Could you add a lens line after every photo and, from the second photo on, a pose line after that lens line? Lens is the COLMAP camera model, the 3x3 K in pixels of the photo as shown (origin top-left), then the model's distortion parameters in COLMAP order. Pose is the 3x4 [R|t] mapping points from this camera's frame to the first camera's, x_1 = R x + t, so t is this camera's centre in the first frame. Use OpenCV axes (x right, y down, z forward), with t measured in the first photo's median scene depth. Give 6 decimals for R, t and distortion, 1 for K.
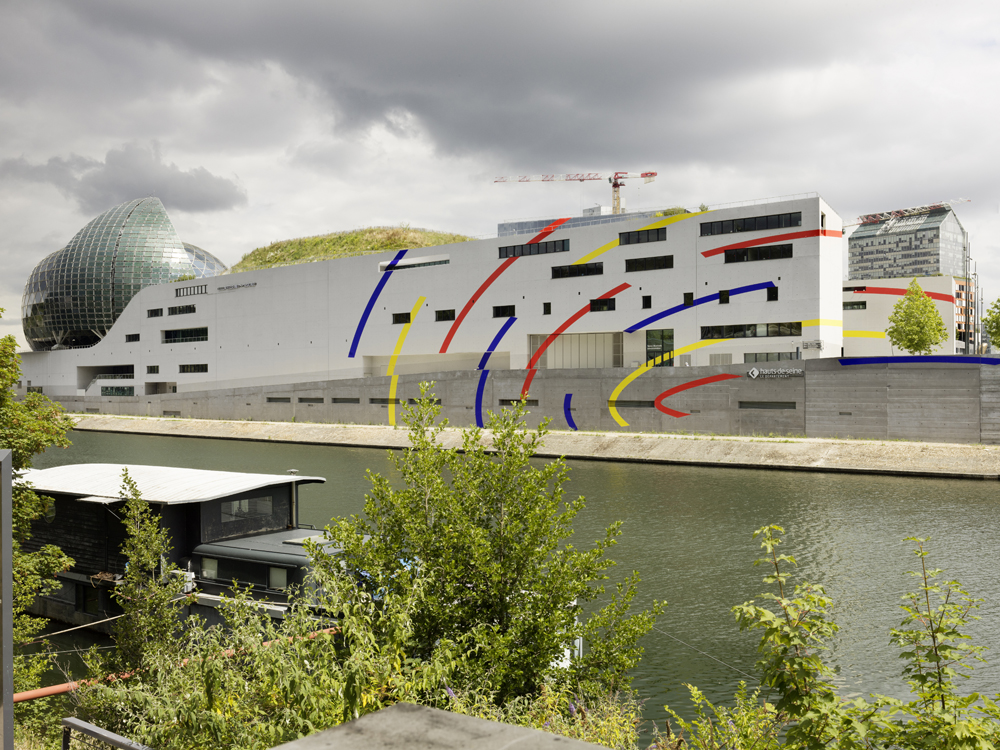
lens RADIAL K [[1013.9, 0, 522.0], [0, 1013.9, 387.1], [0, 0, 1]] dist [0.000116, -0.001808]
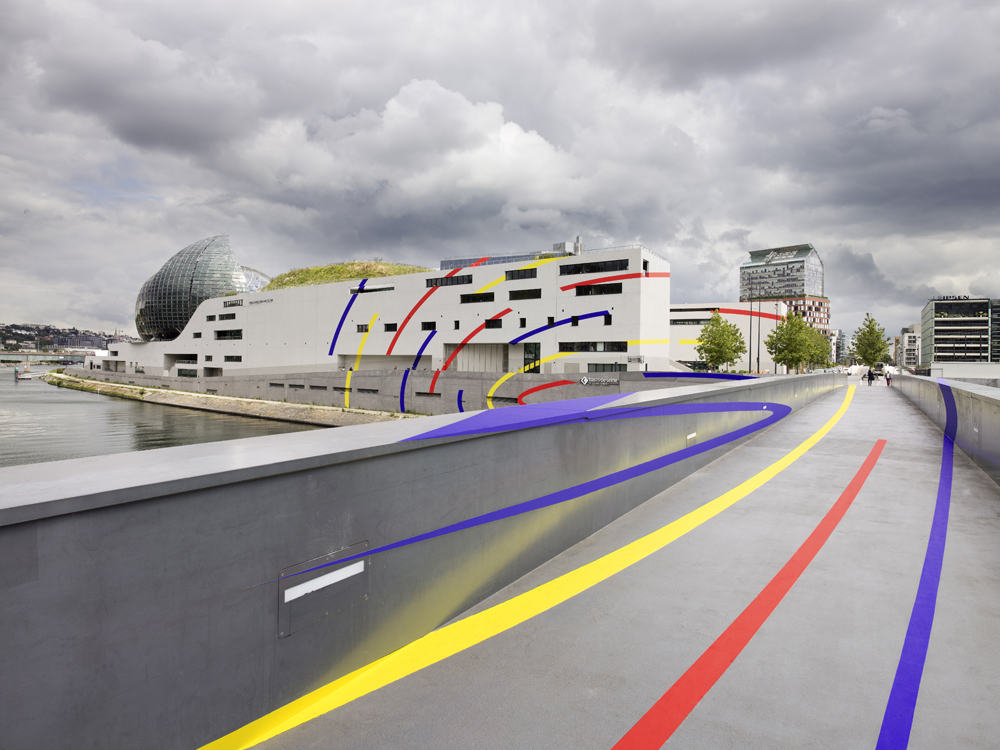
lens RADIAL K [[704.3, 0, 500.8], [0, 704.3, 344.0], [0, 0, 1]] dist [-0.000677, -0.000394]
pose [[0.999063, 0.018309, -0.039210, 0.123103], [-0.019422, 0.999414, -0.028193, -0.026778], [0.038671, 0.028928, 0.998833, 0.058073]]
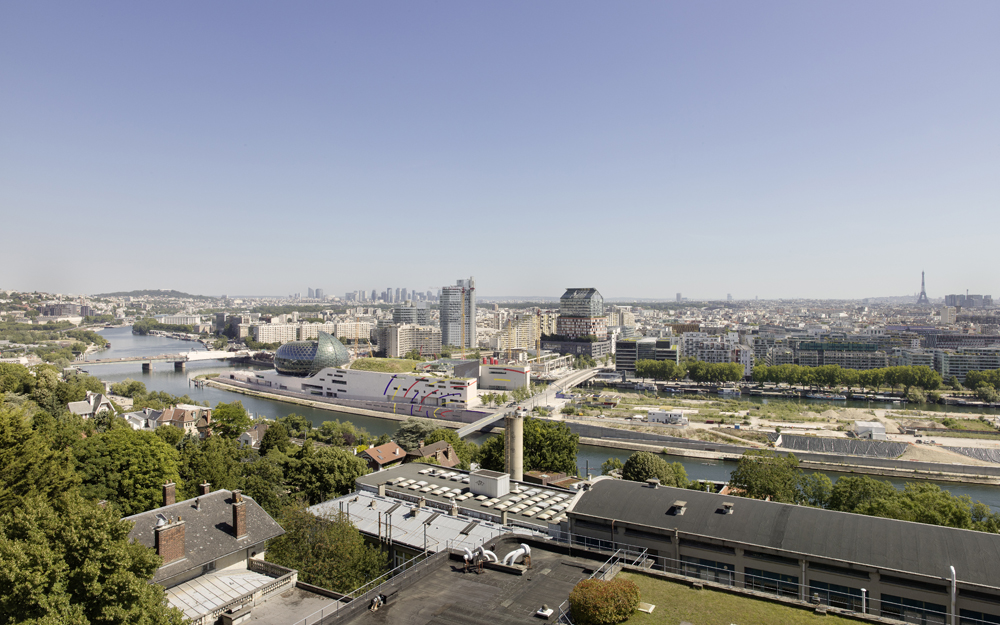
lens RADIAL K [[669.2, 0, 502.9], [0, 669.2, 294.6], [0, 0, 1]] dist [0.000087, 0.001483]
pose [[0.995913, 0.004991, 0.090181, 0.116862], [-0.004456, 0.999971, -0.006136, -0.576766], [-0.090209, 0.005709, 0.995906, -2.579538]]
